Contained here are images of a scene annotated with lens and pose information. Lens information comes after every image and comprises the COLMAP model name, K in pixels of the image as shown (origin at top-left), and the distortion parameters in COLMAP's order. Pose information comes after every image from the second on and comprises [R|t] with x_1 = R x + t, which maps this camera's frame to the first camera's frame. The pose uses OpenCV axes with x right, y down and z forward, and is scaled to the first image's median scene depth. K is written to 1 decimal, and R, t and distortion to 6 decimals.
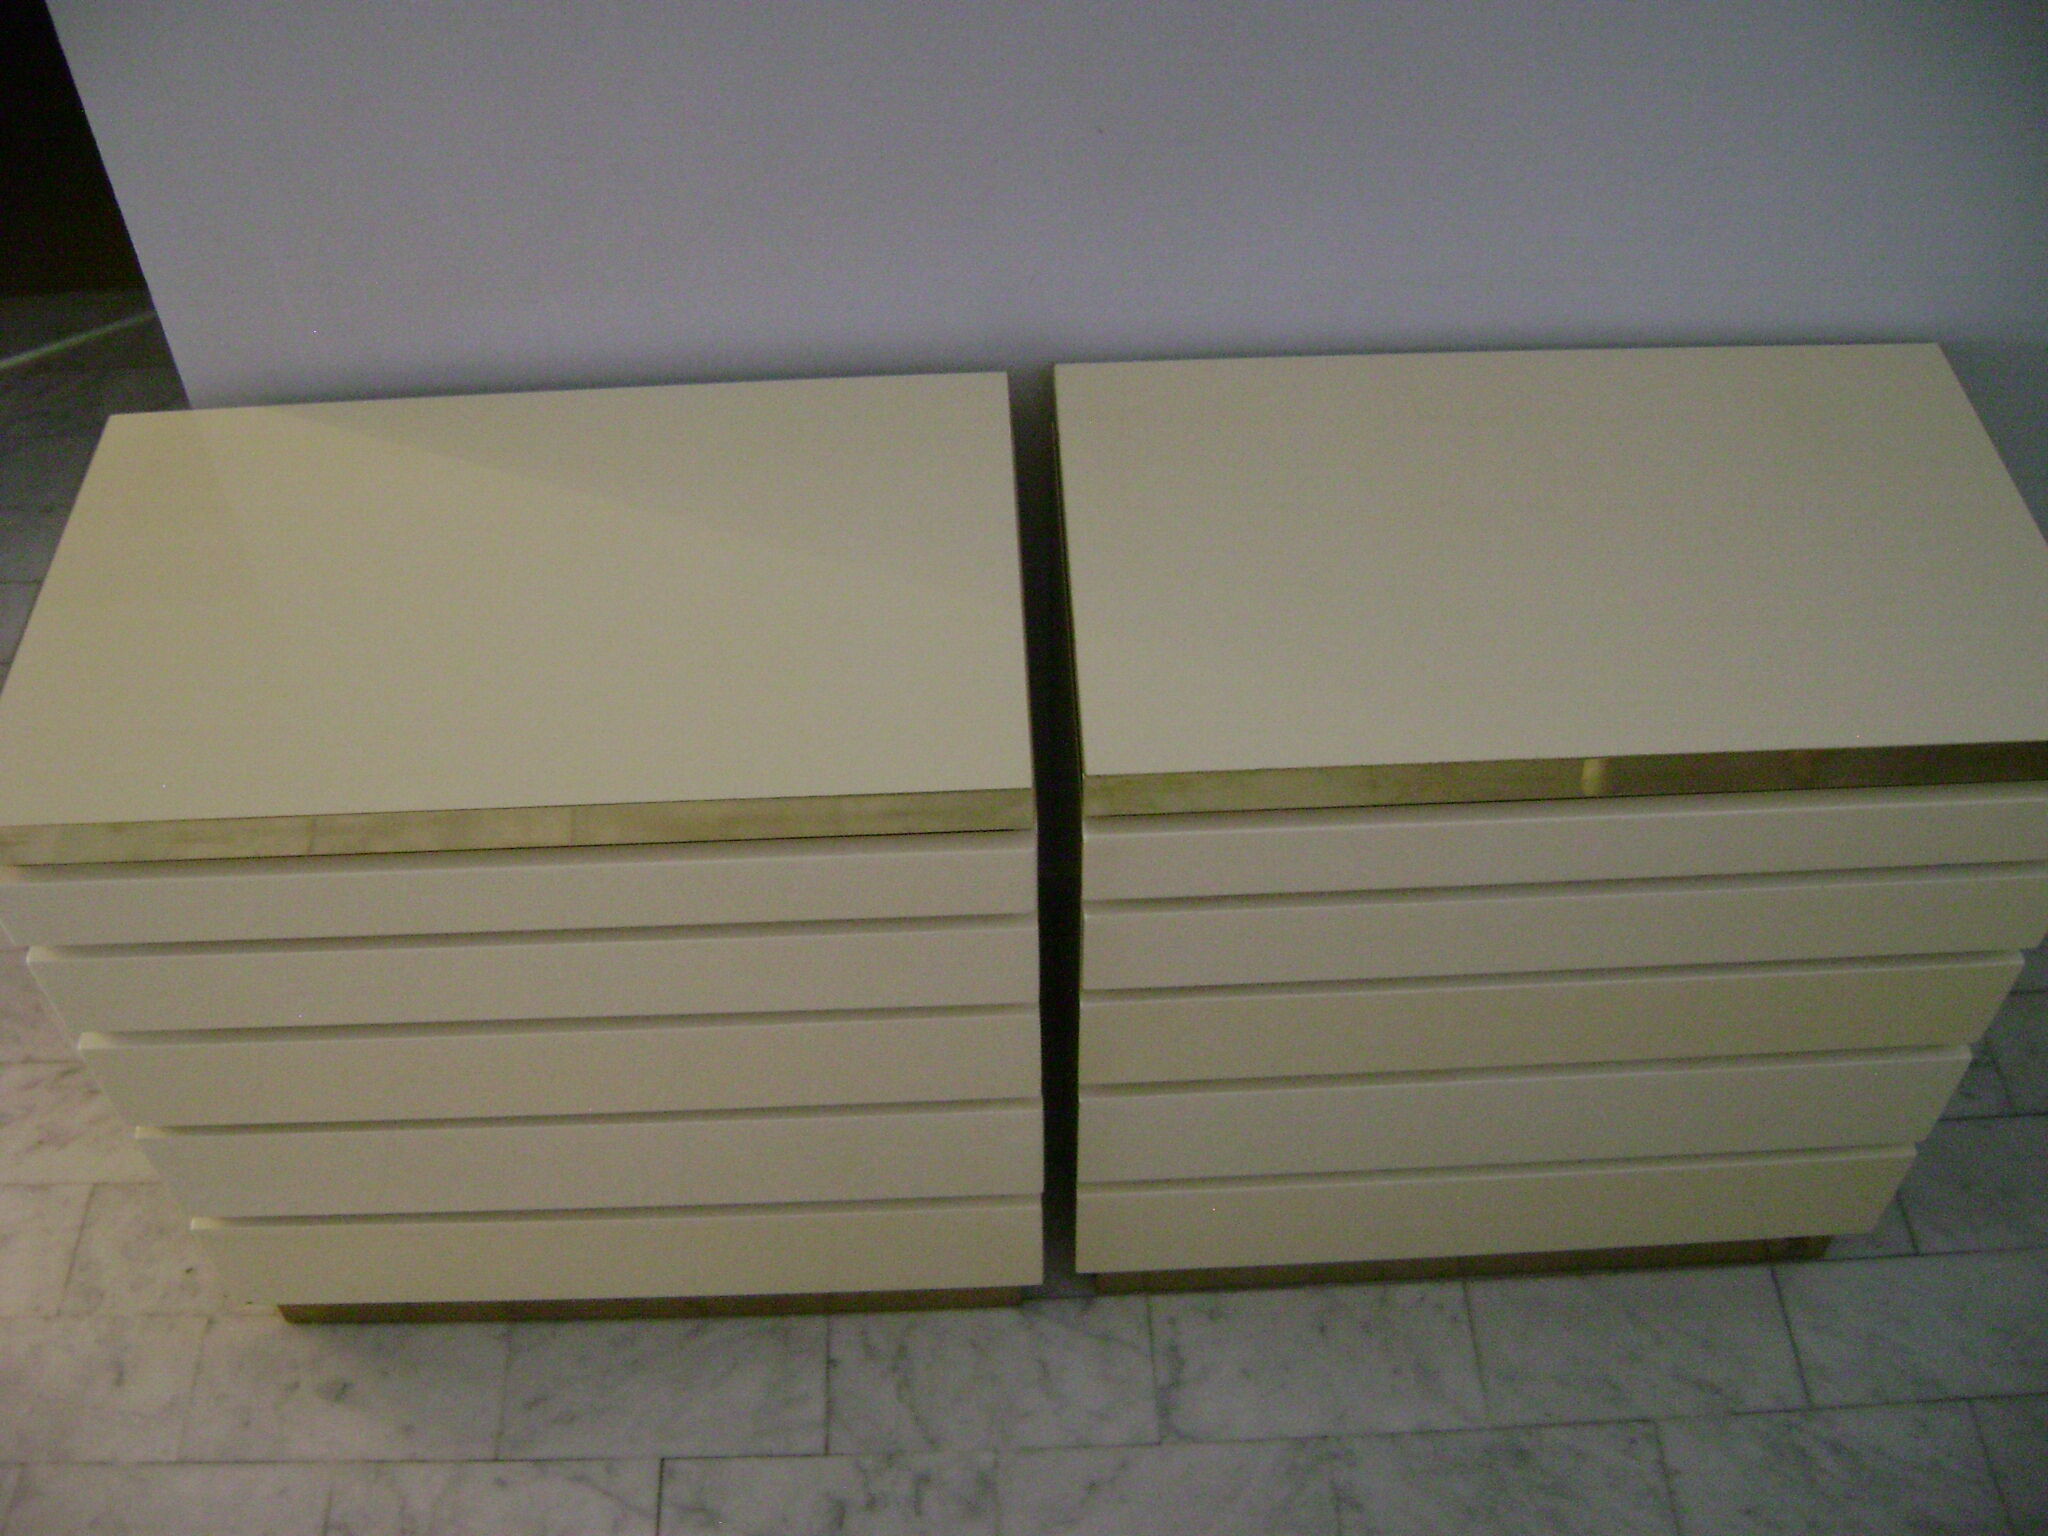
lens RADIAL K [[2076.6, 0, 1029.1], [0, 2076.6, 773.7], [0, 0, 1]] dist [-0.110848, 0.000000]
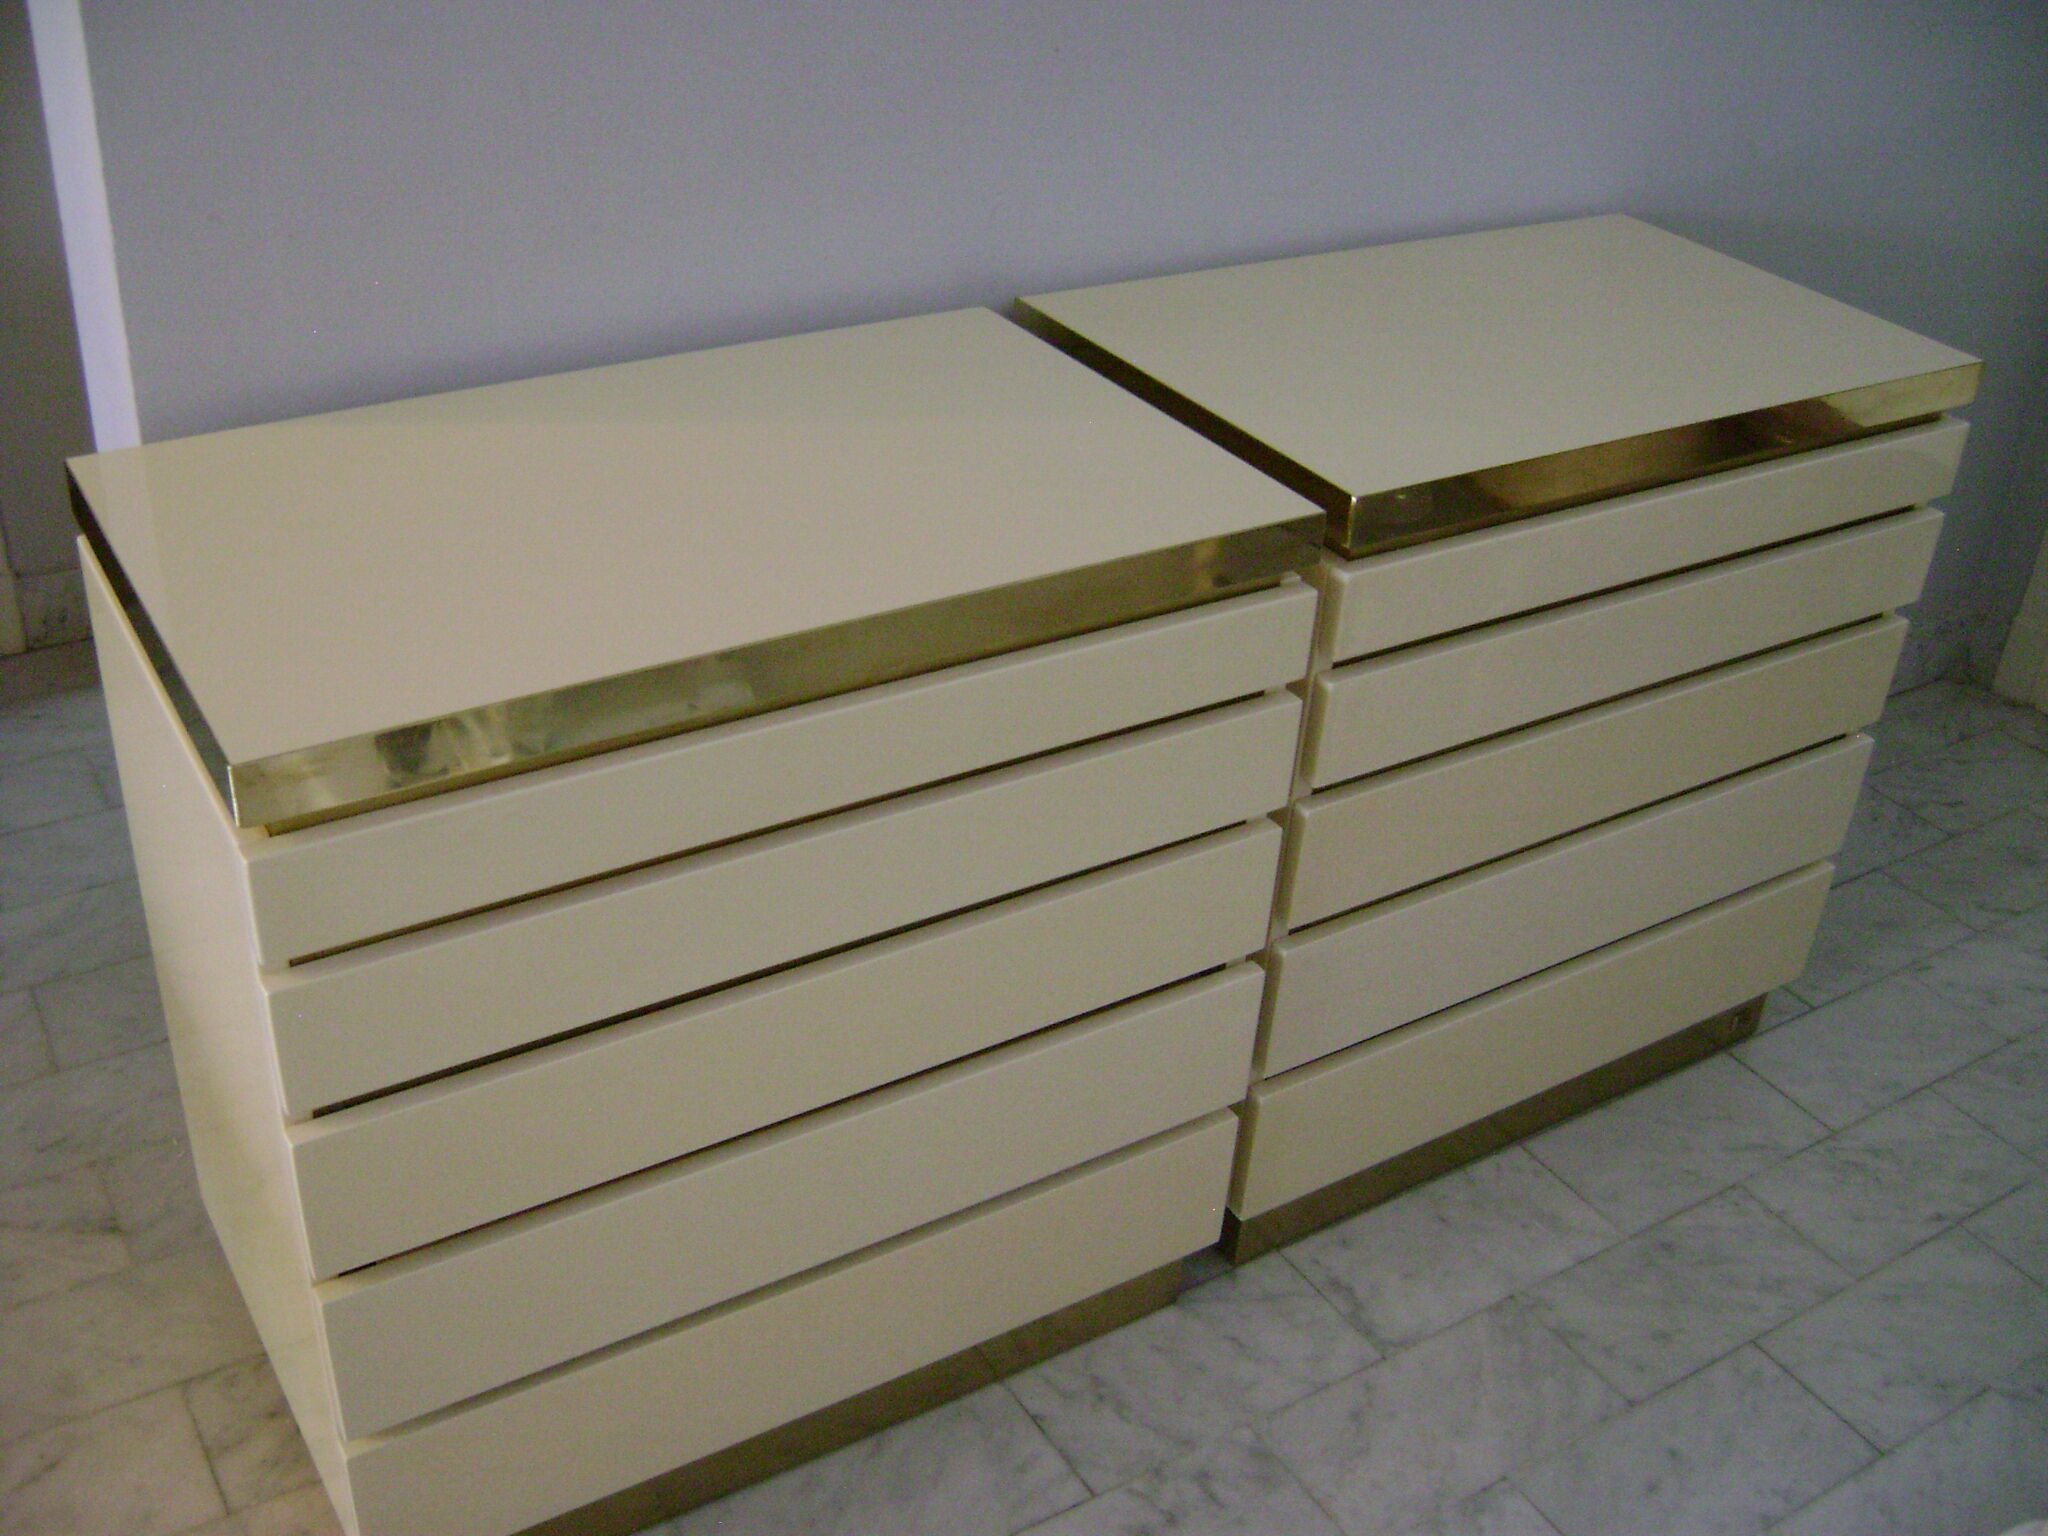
lens RADIAL K [[2076.6, 0, 1037.8], [0, 2076.6, 758.0], [0, 0, 1]] dist [-0.110848, 0.000000]
pose [[0.863607, -0.209337, 0.458651, -0.451392], [0.328925, 0.923390, -0.197888, 0.203011], [-0.382089, 0.321759, 0.866302, 0.144154]]
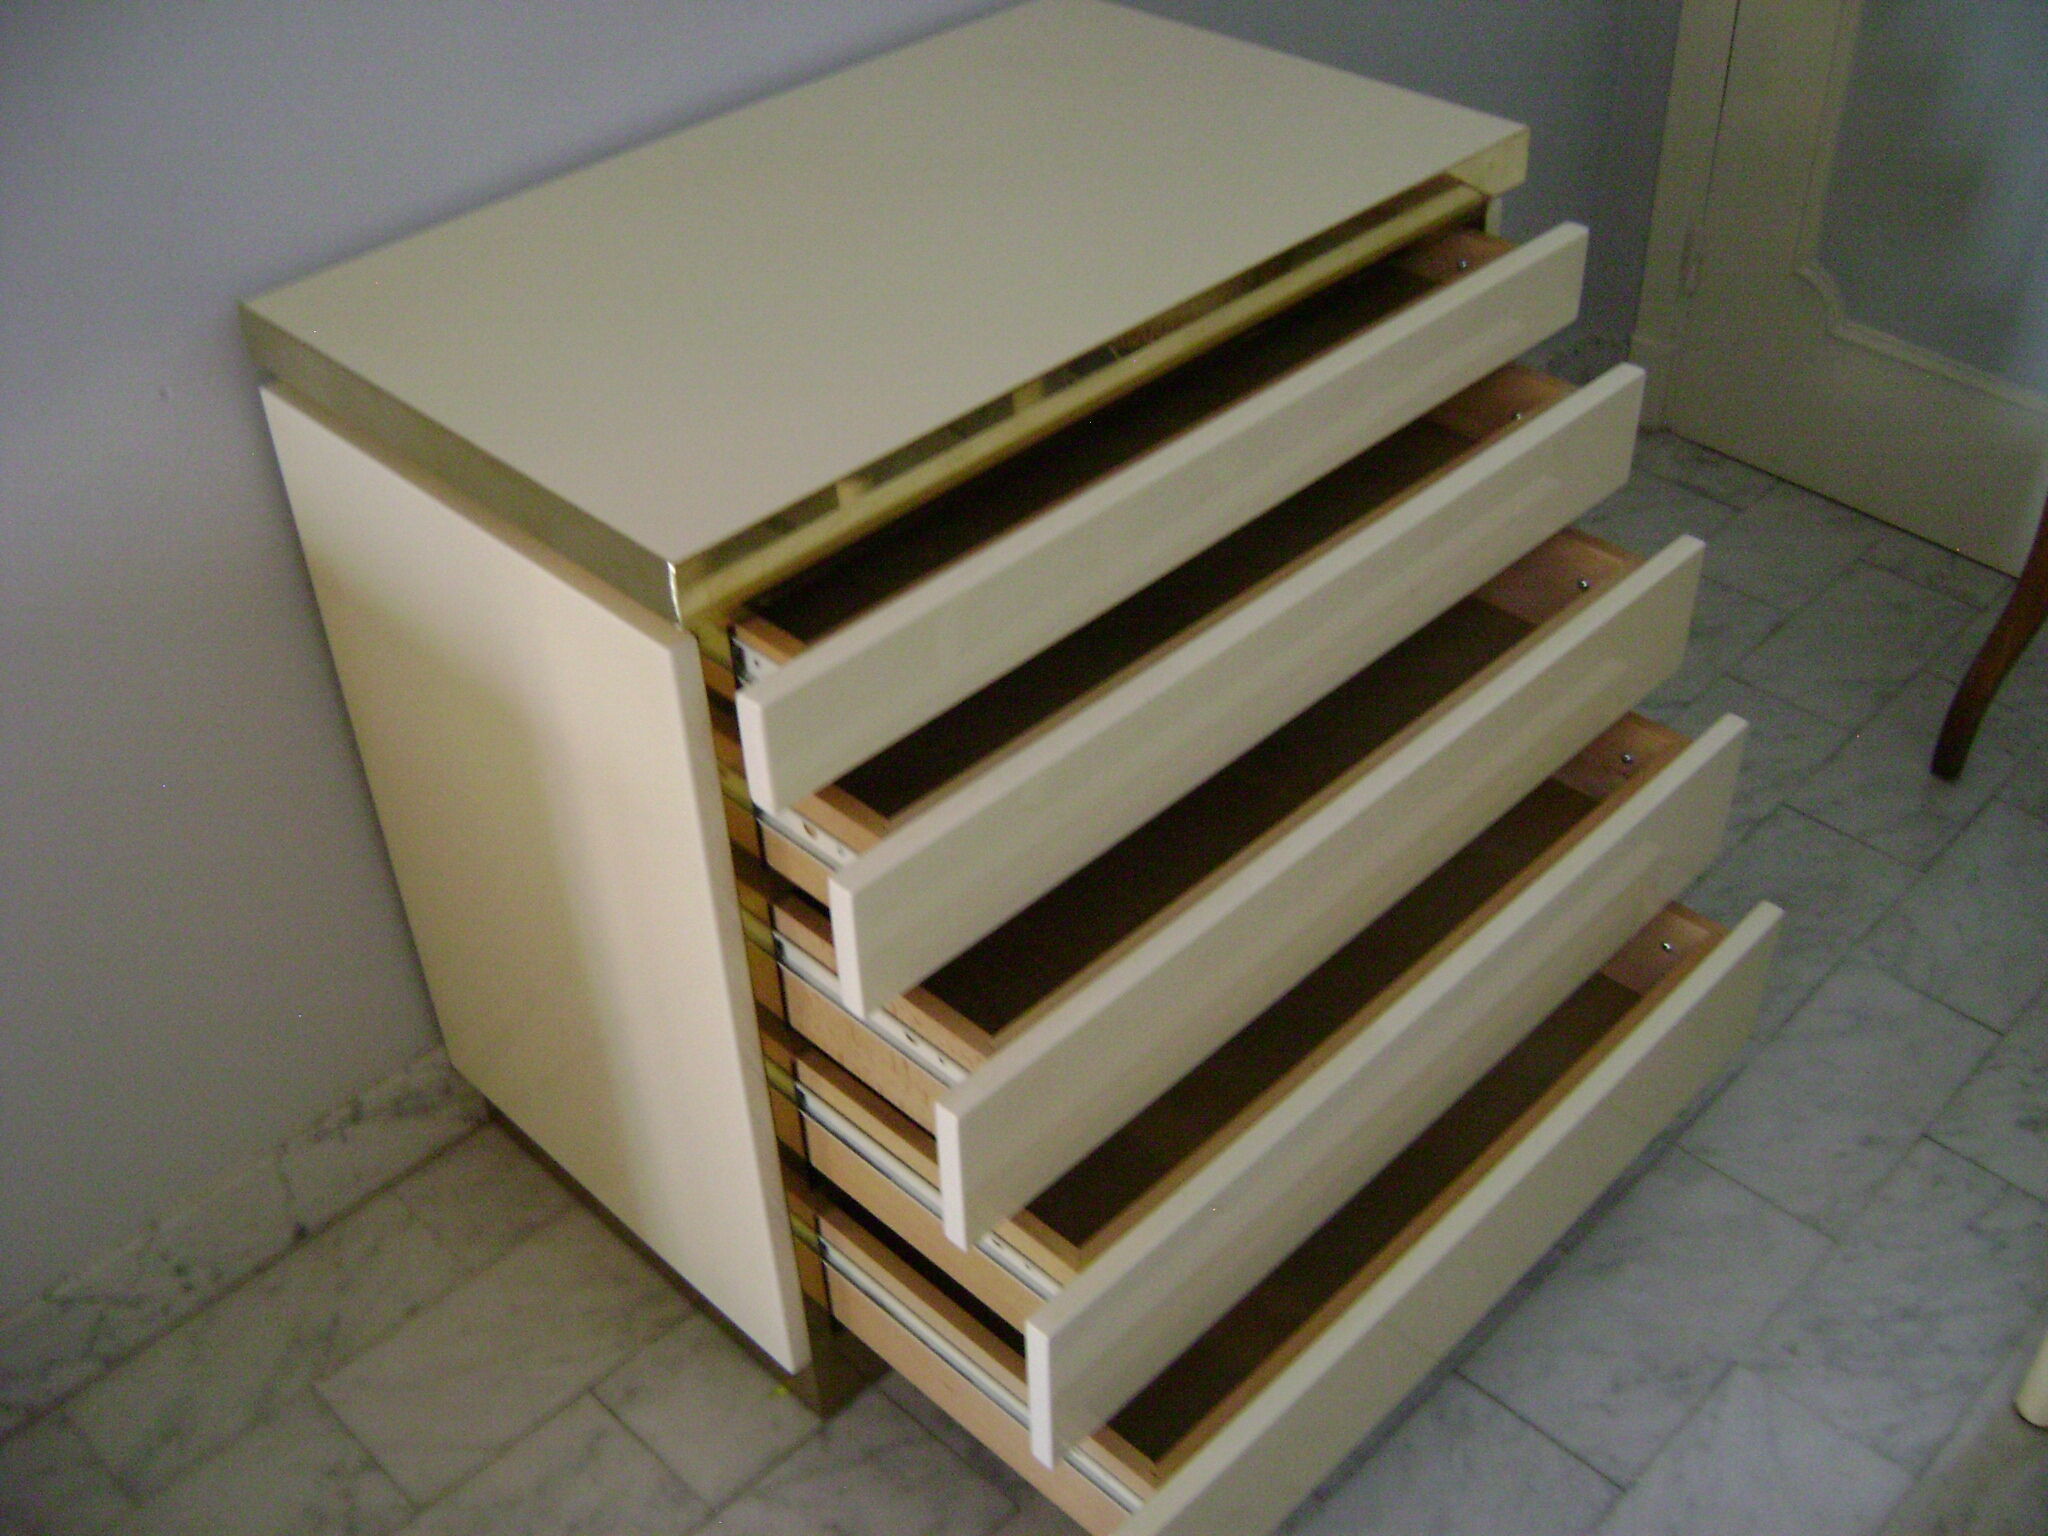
lens RADIAL K [[2076.6, 0, 1023.4], [0, 2076.6, 762.1], [0, 0, 1]] dist [-0.110848, 0.000000]
pose [[0.733110, -0.439182, 0.519297, -0.212516], [0.527277, 0.849293, -0.026108, 0.106327], [-0.429569, 0.292953, 0.854195, 0.249887]]
